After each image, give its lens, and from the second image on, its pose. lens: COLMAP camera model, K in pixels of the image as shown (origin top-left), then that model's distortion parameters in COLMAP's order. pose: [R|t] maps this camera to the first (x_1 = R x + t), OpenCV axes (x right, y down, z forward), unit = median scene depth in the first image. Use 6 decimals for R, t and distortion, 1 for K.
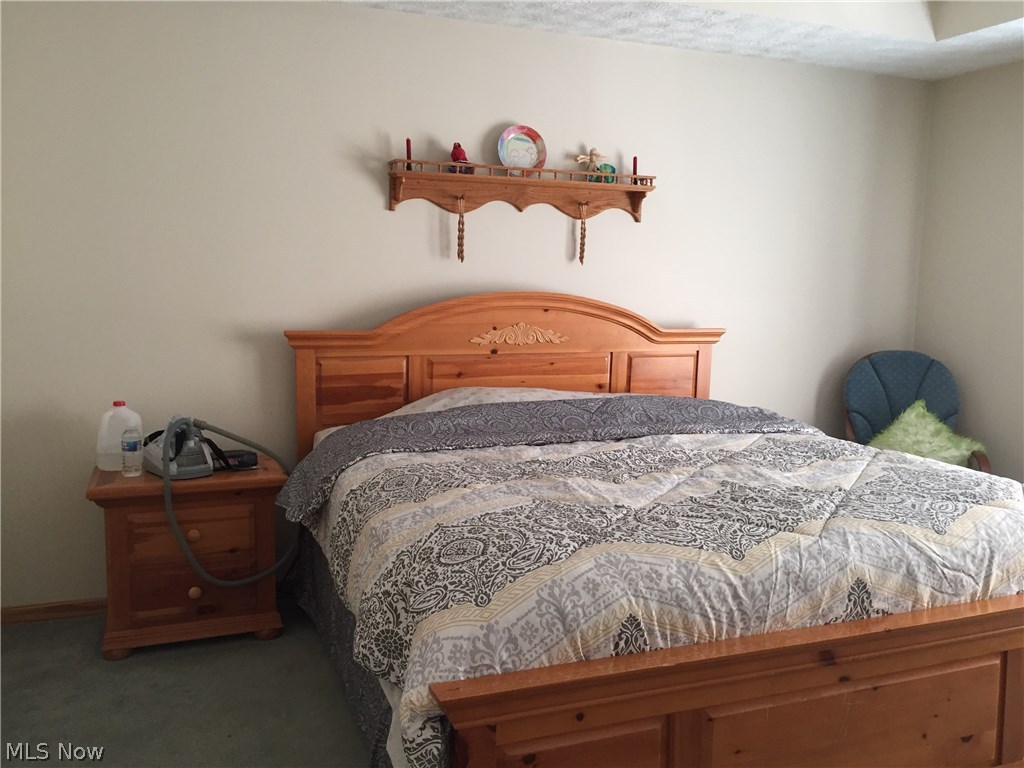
lens RADIAL K [[895.6, 0, 512.0], [0, 895.6, 382.9], [0, 0, 1]] dist [0.083715, -0.122284]
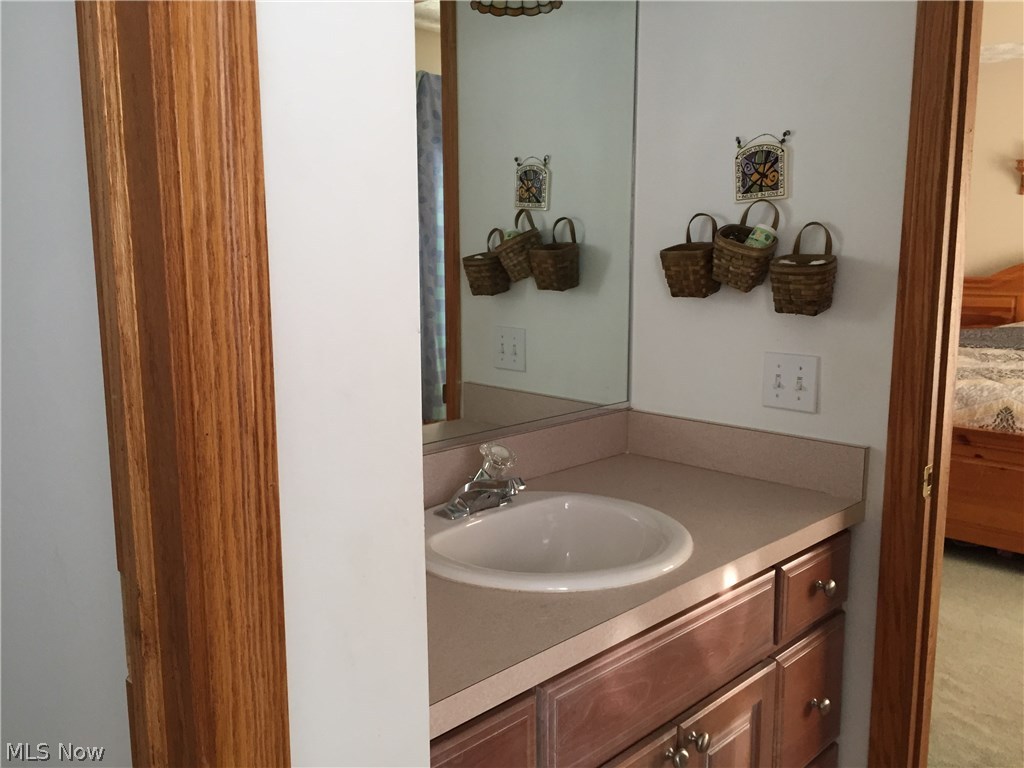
lens RADIAL K [[895.6, 0, 512.2], [0, 895.6, 382.5], [0, 0, 1]] dist [0.083715, -0.122284]
pose [[0.423241, 0.120186, -0.898010, 1.536813], [-0.104436, 0.991027, 0.083413, 0.123996], [0.899978, 0.058481, 0.431995, -0.606601]]
